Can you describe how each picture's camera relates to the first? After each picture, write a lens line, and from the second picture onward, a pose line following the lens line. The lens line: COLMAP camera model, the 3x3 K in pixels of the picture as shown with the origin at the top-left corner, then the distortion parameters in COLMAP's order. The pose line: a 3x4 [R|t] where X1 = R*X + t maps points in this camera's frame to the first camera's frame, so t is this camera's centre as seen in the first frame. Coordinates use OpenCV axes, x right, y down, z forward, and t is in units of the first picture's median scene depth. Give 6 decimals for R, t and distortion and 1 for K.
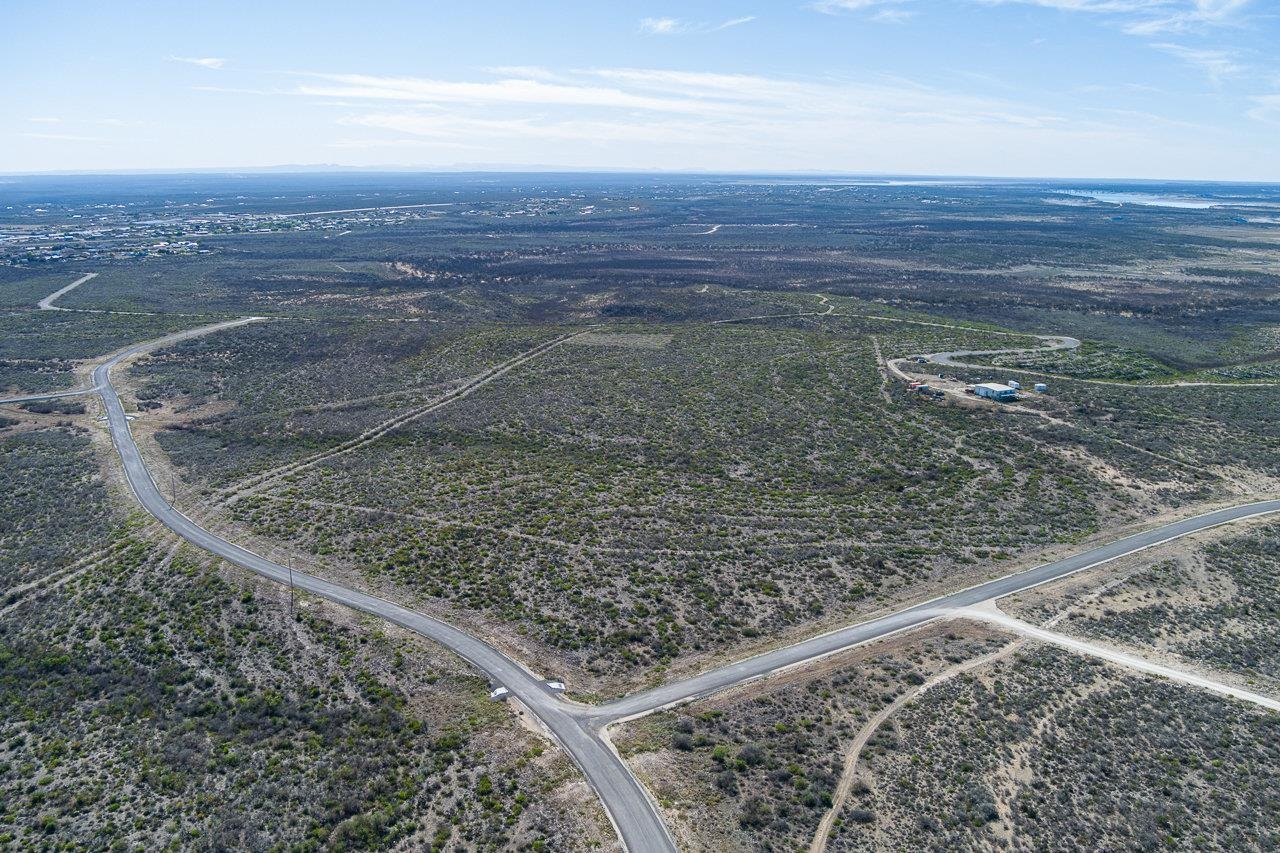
lens RADIAL K [[1031.7, 0, 631.3], [0, 1031.7, 425.5], [0, 0, 1]] dist [-0.086602, 0.038513]
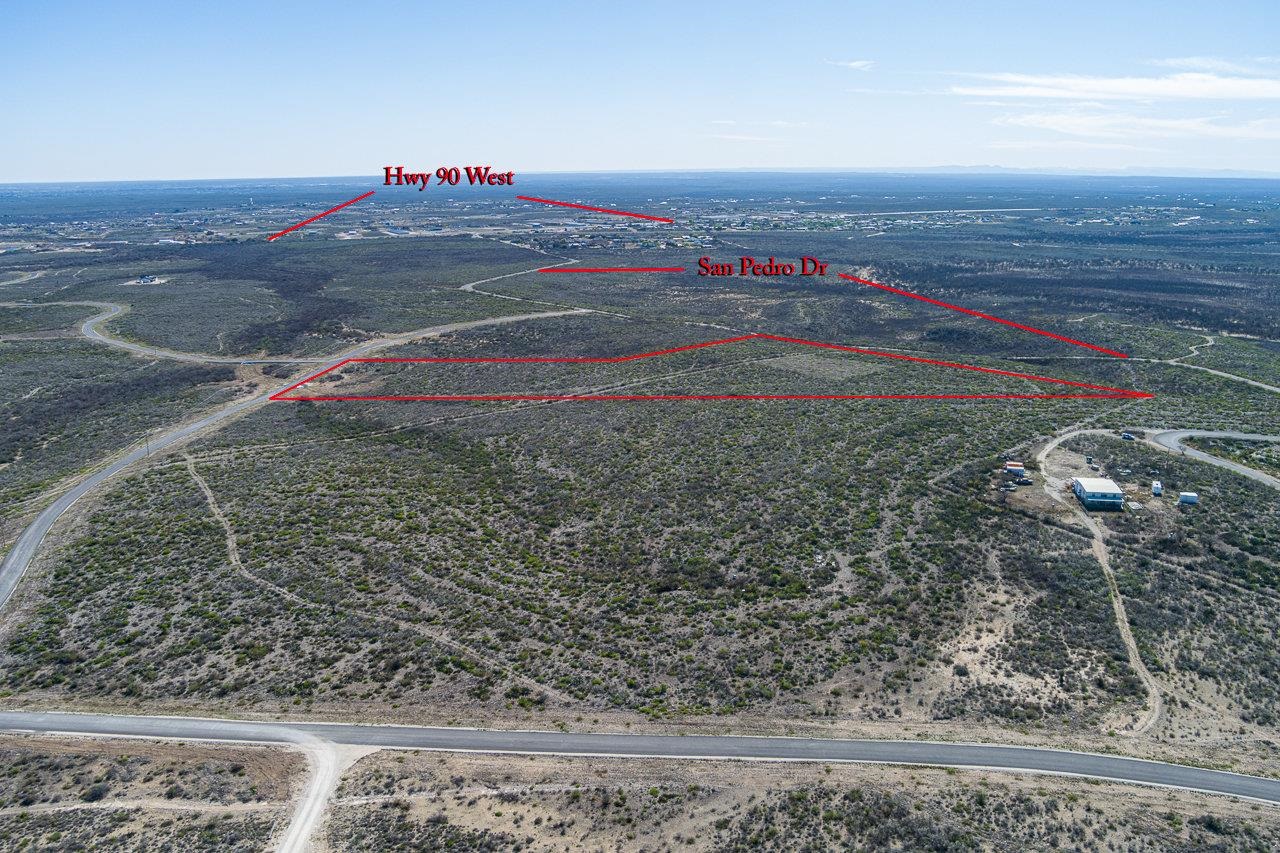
lens RADIAL K [[1031.7, 0, 631.3], [0, 1031.7, 425.5], [0, 0, 1]] dist [-0.086602, 0.038513]
pose [[0.814578, 0.134929, -0.564143, 0.532496], [-0.135088, 0.989955, 0.041716, -0.070619], [0.564105, 0.042228, 0.824623, 0.286359]]
